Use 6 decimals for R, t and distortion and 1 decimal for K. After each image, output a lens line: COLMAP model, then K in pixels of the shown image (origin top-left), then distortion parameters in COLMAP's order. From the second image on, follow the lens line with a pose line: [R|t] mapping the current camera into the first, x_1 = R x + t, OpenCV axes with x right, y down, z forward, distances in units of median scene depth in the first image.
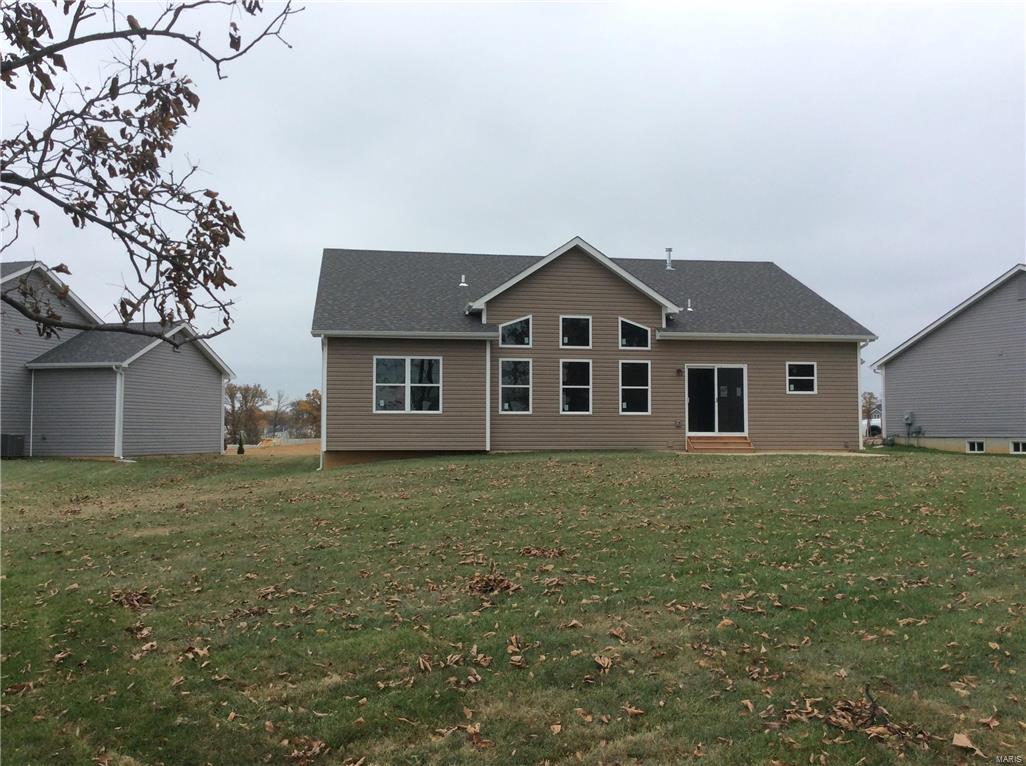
lens RADIAL K [[946.4, 0, 547.2], [0, 946.4, 356.6], [0, 0, 1]] dist [0.006705, 0.003499]
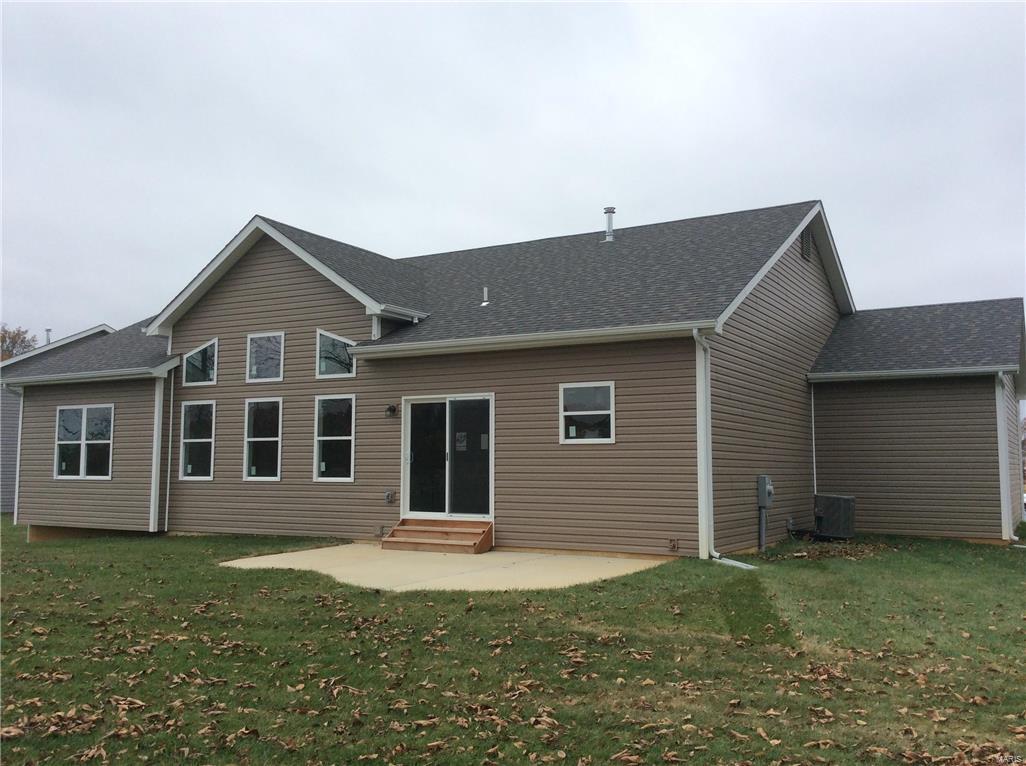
lens RADIAL K [[963.1, 0, 513.0], [0, 963.1, 383.0], [0, 0, 1]] dist [-0.002403, 0.000446]
pose [[0.773496, -0.057115, -0.631222, 0.586592], [0.044491, 0.998368, -0.035816, 0.023910], [0.632238, -0.000380, 0.774774, 0.576423]]
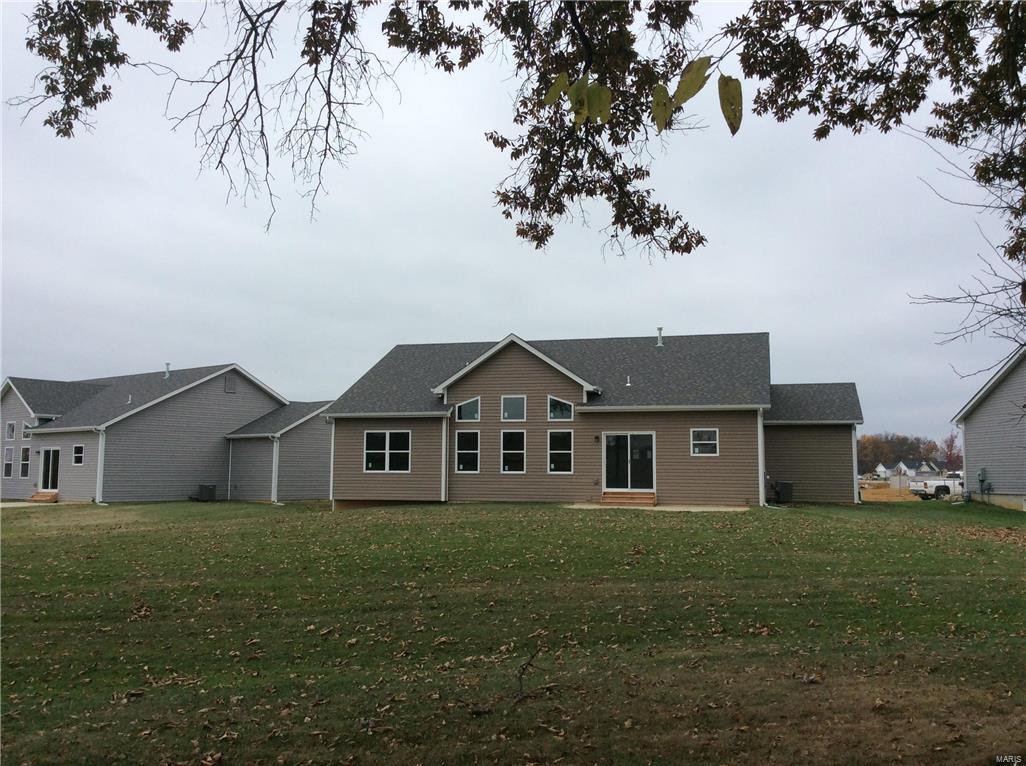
lens RADIAL K [[963.1, 0, 513.0], [0, 963.1, 383.0], [0, 0, 1]] dist [-0.002403, 0.000446]
pose [[0.902995, -0.036280, -0.428116, 0.575403], [0.027956, 0.999278, -0.025718, -0.026415], [0.428740, 0.011255, 0.903358, -0.163159]]
